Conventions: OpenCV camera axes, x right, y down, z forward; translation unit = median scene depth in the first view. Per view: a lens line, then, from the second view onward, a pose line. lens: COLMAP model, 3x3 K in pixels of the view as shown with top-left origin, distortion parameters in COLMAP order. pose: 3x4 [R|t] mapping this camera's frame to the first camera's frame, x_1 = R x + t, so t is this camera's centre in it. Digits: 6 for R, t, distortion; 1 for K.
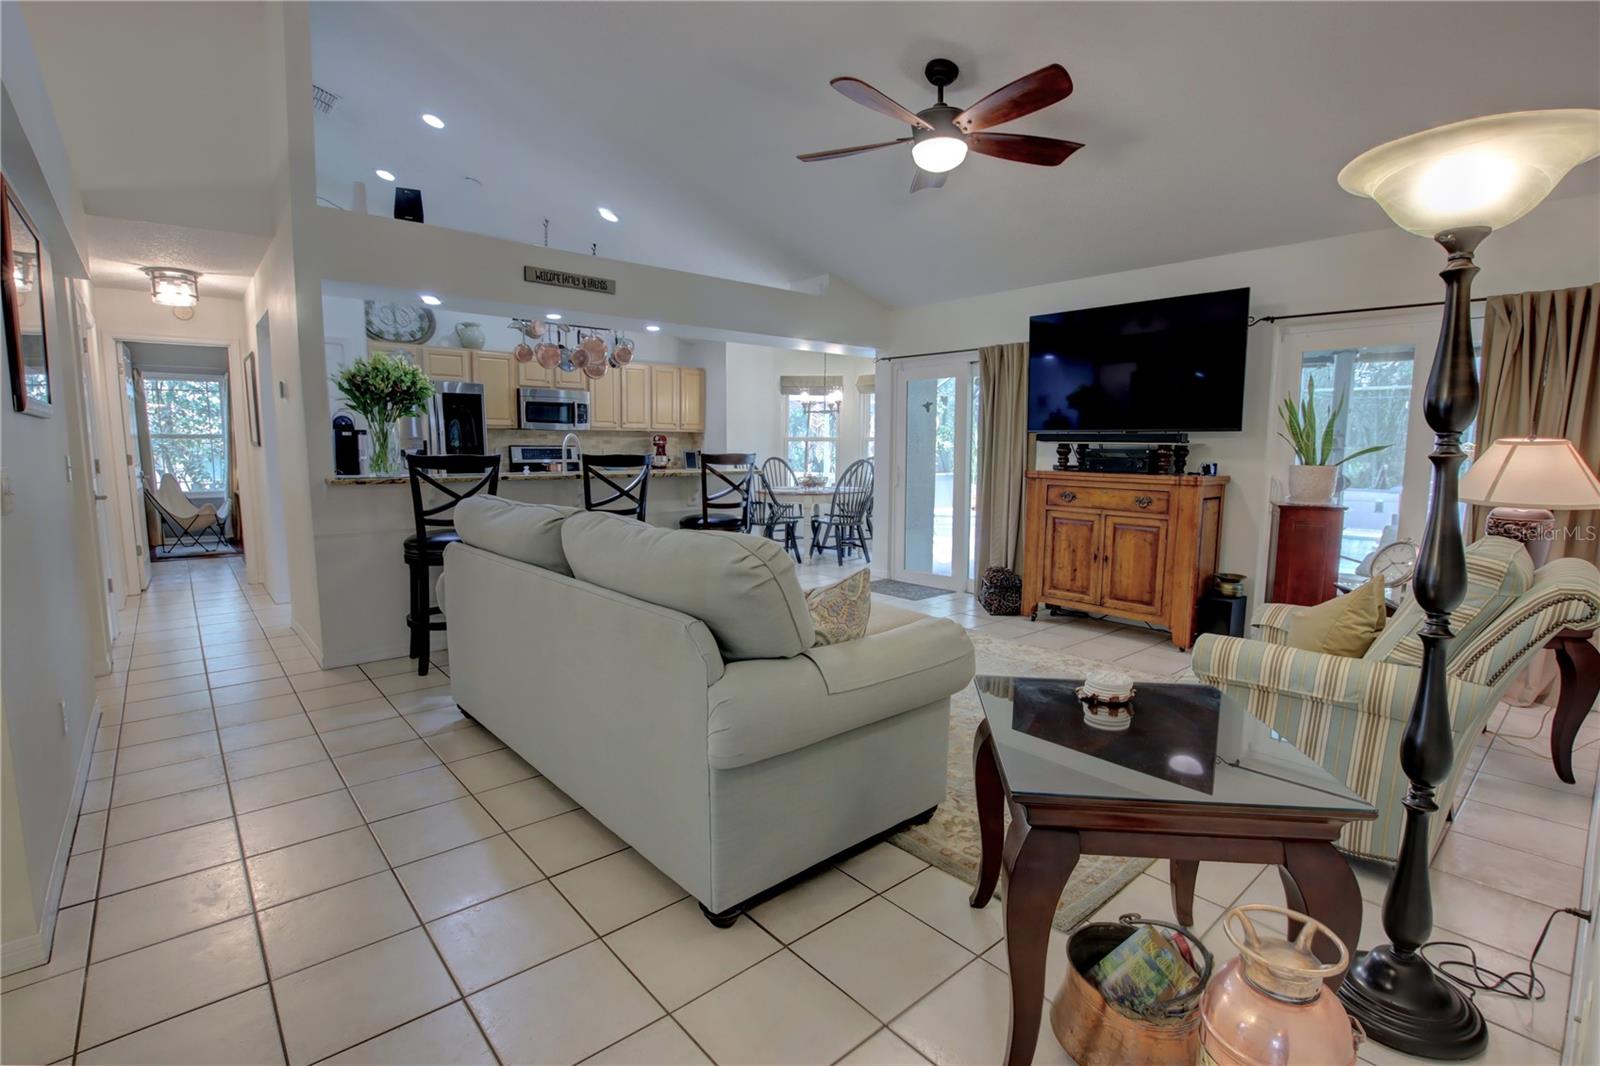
lens RADIAL K [[754.3, 0, 791.9], [0, 754.3, 531.6], [0, 0, 1]] dist [-0.013436, 0.000601]
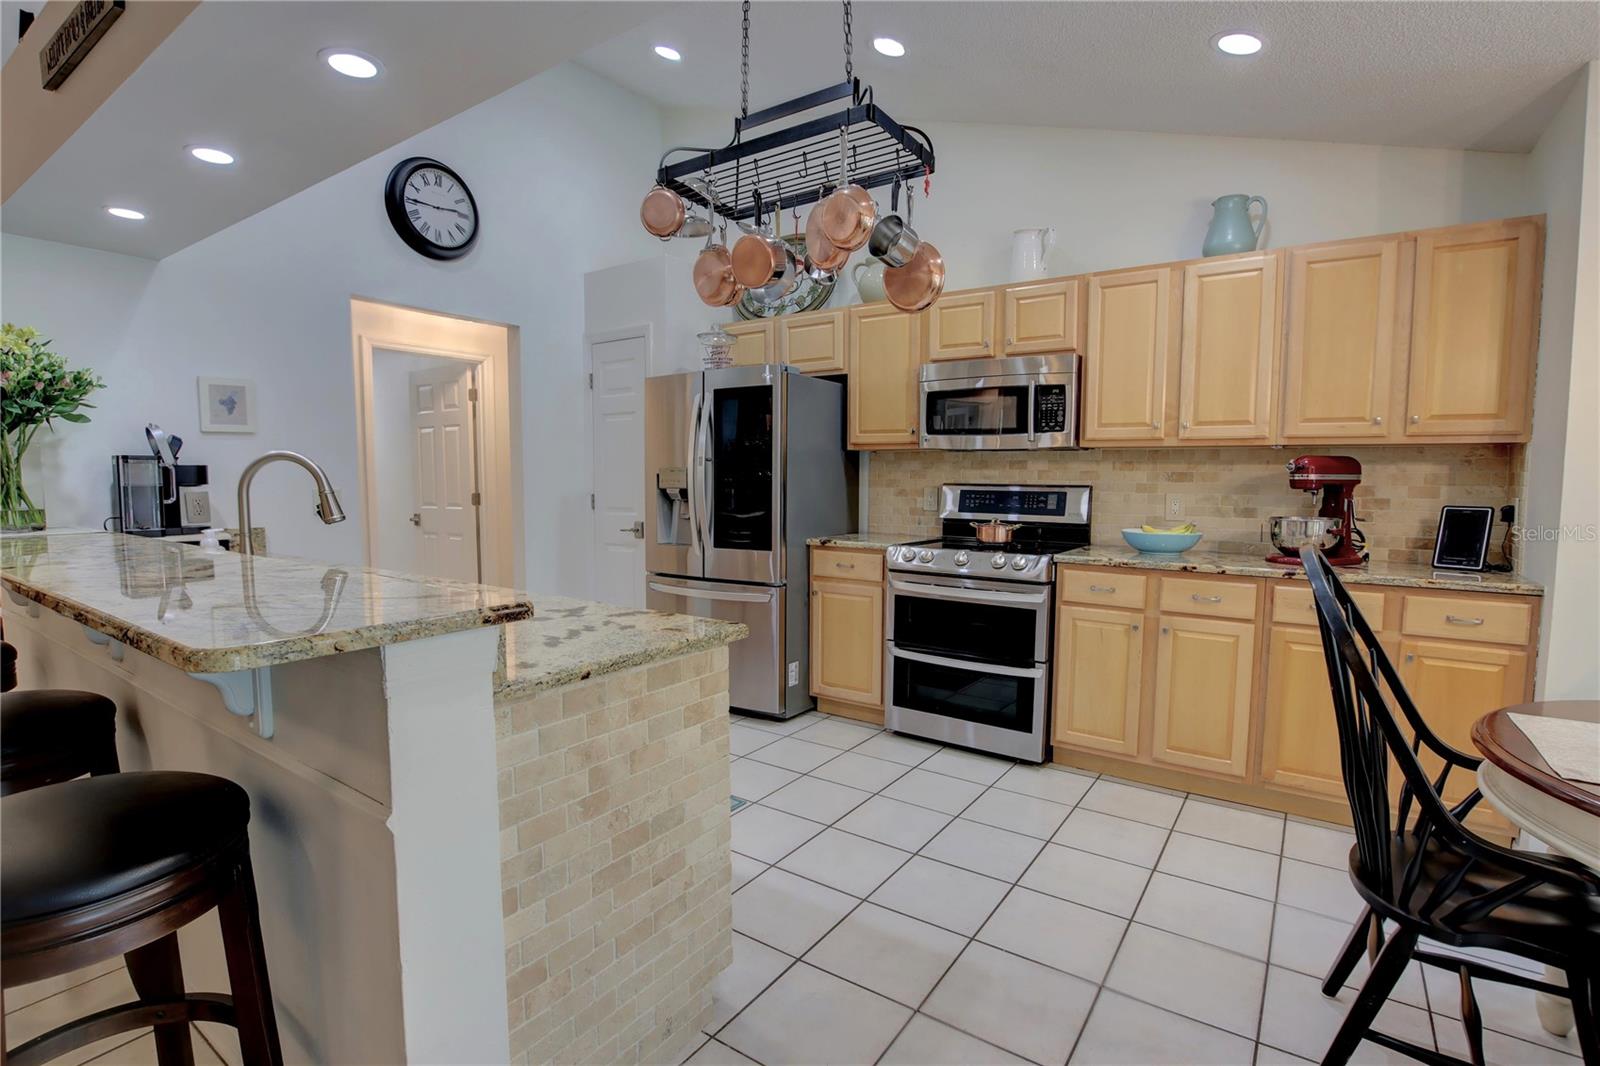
lens RADIAL K [[759.6, 0, 802.7], [0, 759.6, 538.6], [0, 0, 1]] dist [-0.029265, 0.000672]
pose [[0.258624, 0.072207, -0.963276, 0.116376], [-0.115582, 0.992351, 0.043354, -0.108093], [0.959038, 0.100125, 0.264991, 0.945472]]
